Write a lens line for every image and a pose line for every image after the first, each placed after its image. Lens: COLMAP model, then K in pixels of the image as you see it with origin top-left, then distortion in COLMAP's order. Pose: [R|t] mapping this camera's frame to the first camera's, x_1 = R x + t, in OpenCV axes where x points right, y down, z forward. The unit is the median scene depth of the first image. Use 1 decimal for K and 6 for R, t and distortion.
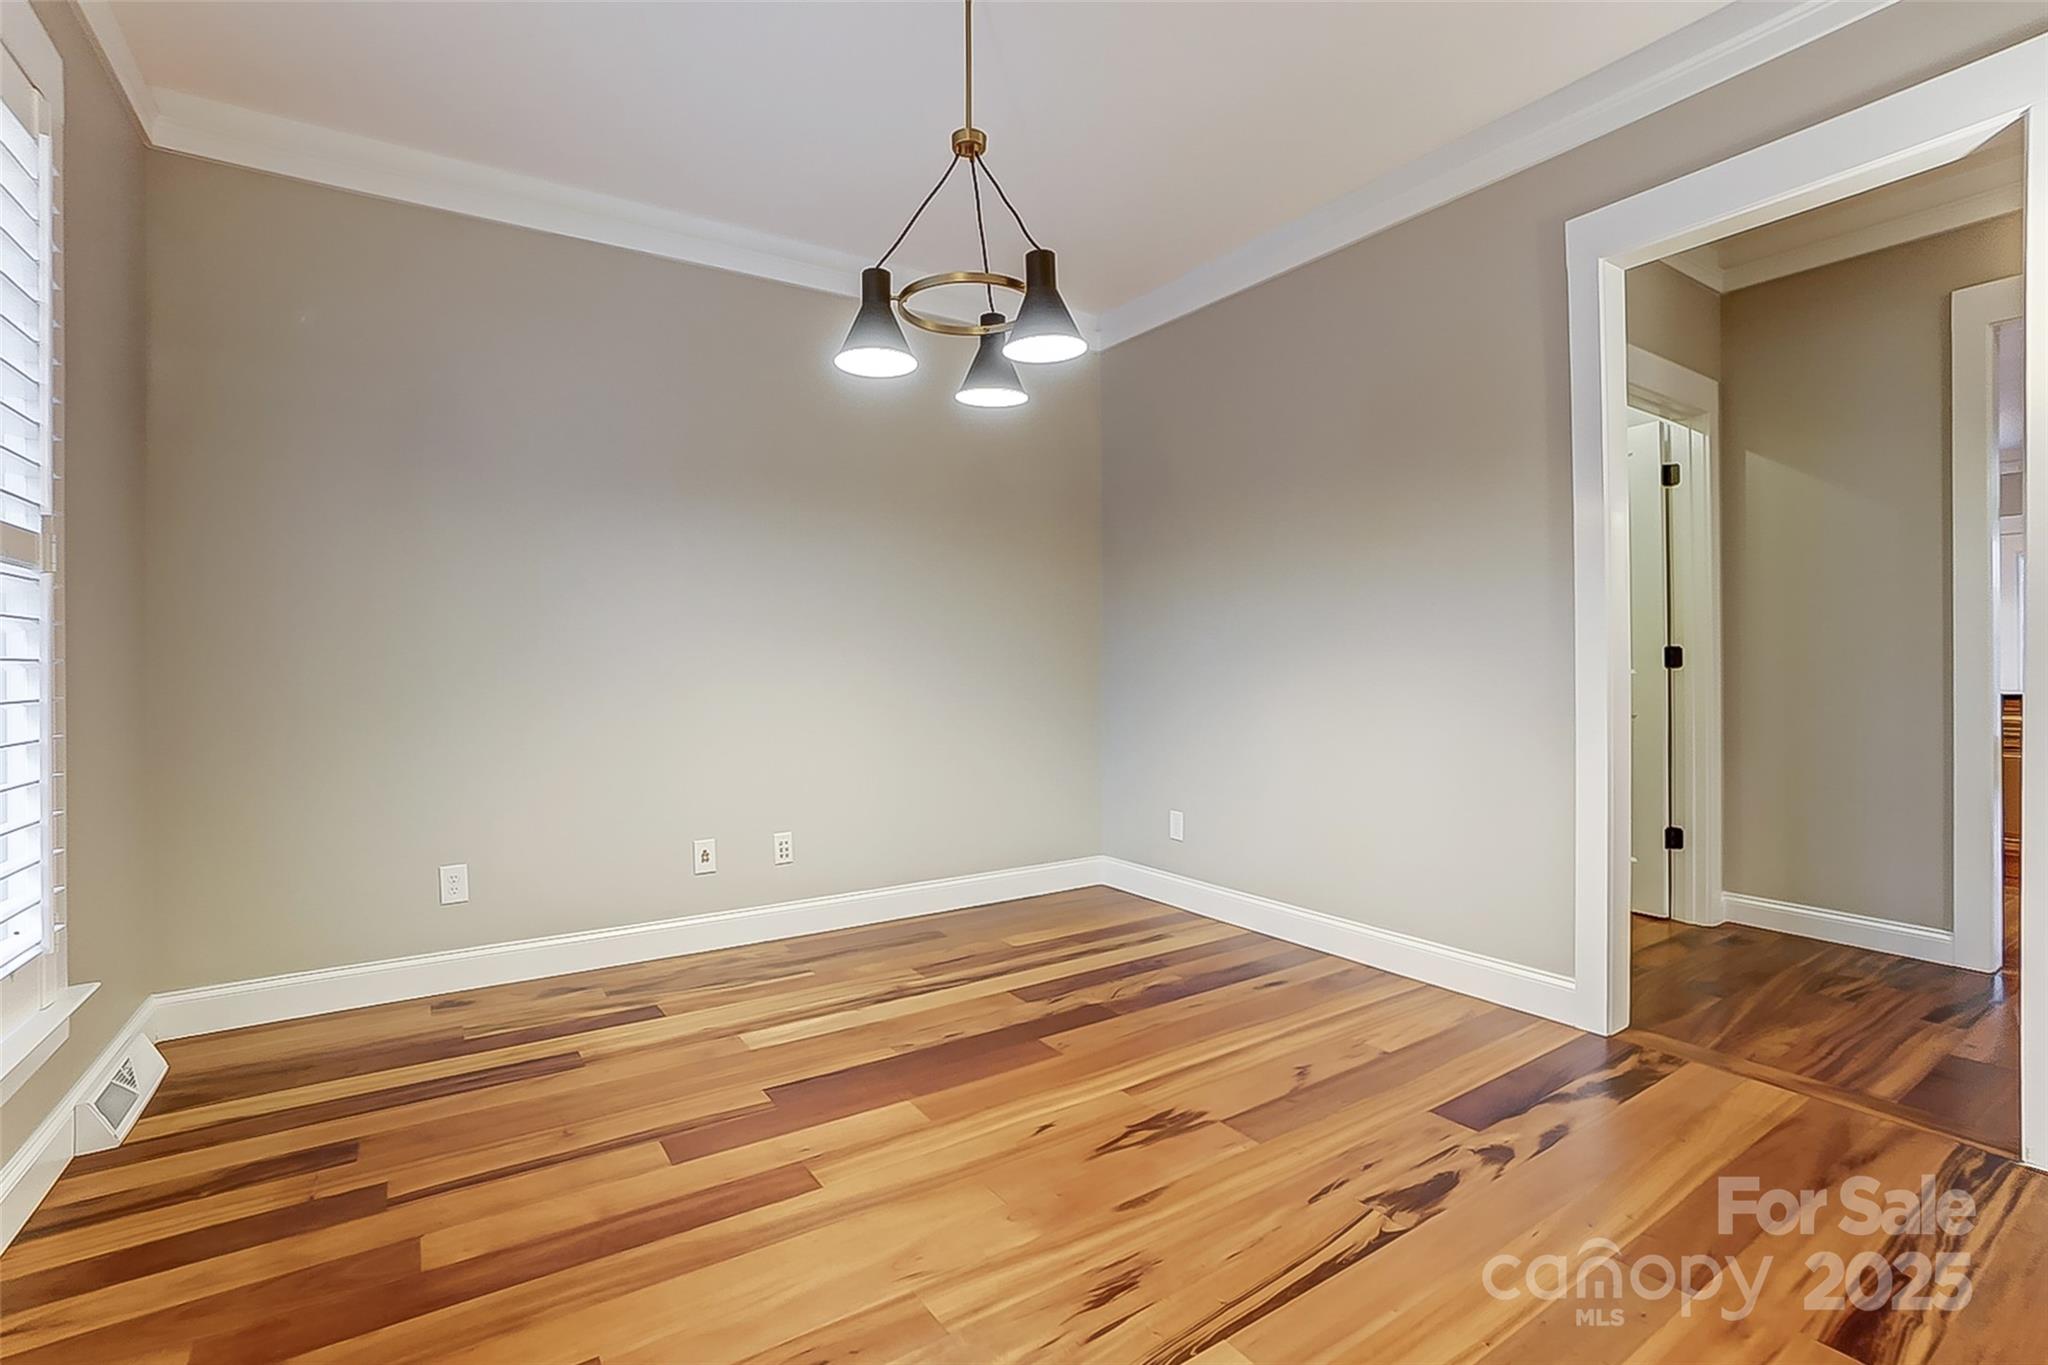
lens RADIAL K [[923.2, 0, 1014.8], [0, 923.2, 671.1], [0, 0, 1]] dist [-0.063389, 0.022290]
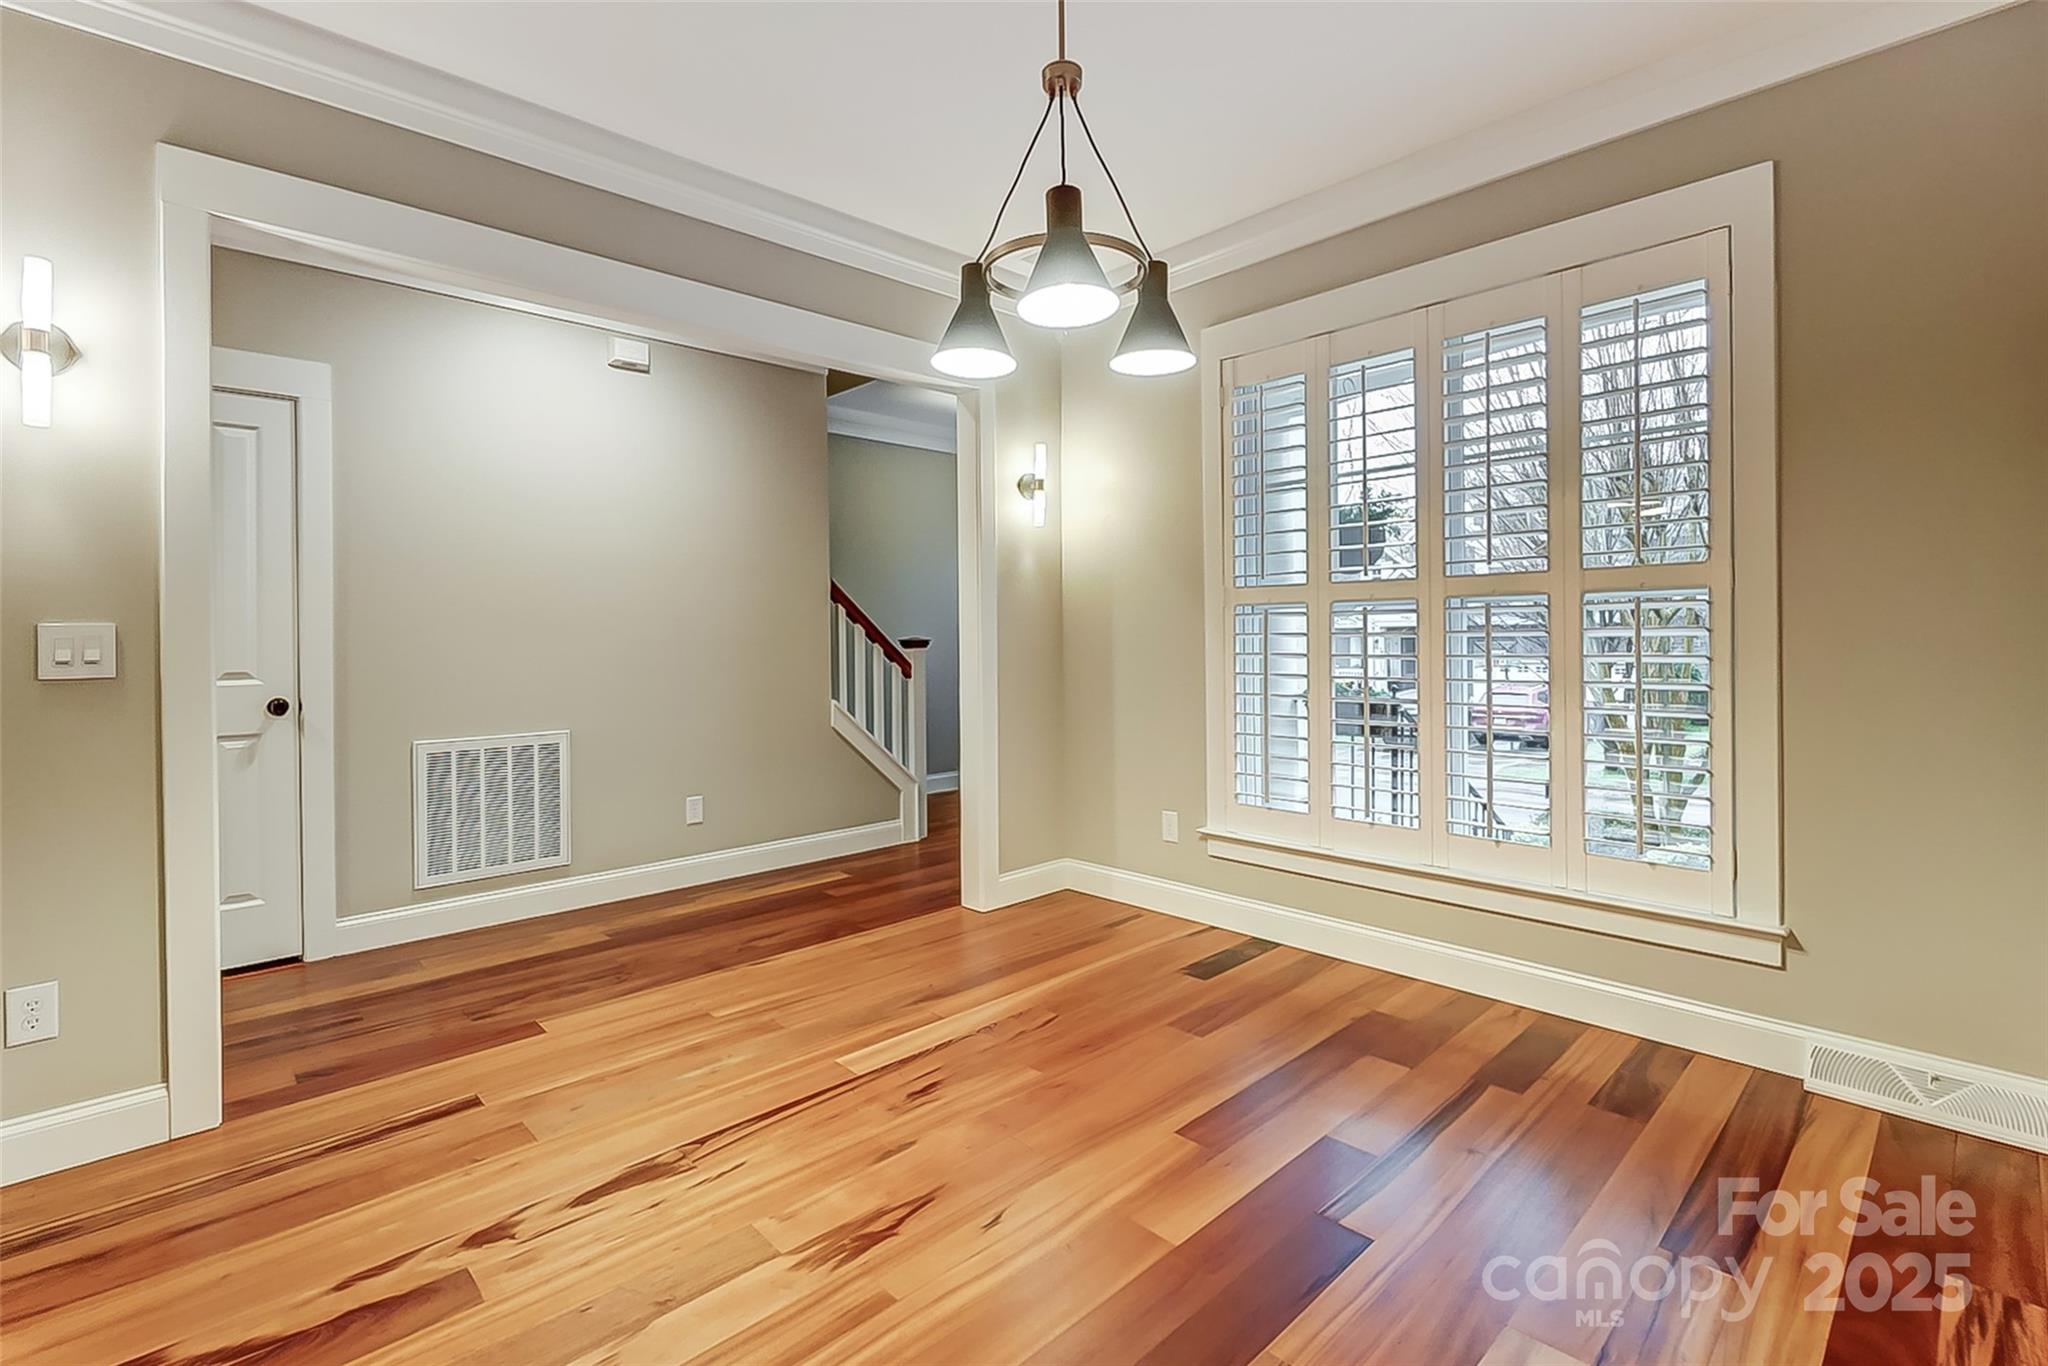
lens RADIAL K [[923.2, 0, 1014.8], [0, 923.2, 671.6], [0, 0, 1]] dist [-0.063389, 0.022290]
pose [[-0.985800, 0.019541, -0.166784, 0.155630], [0.015128, 0.999502, 0.027686, -0.042056], [0.167242, 0.024770, -0.985605, 1.957172]]
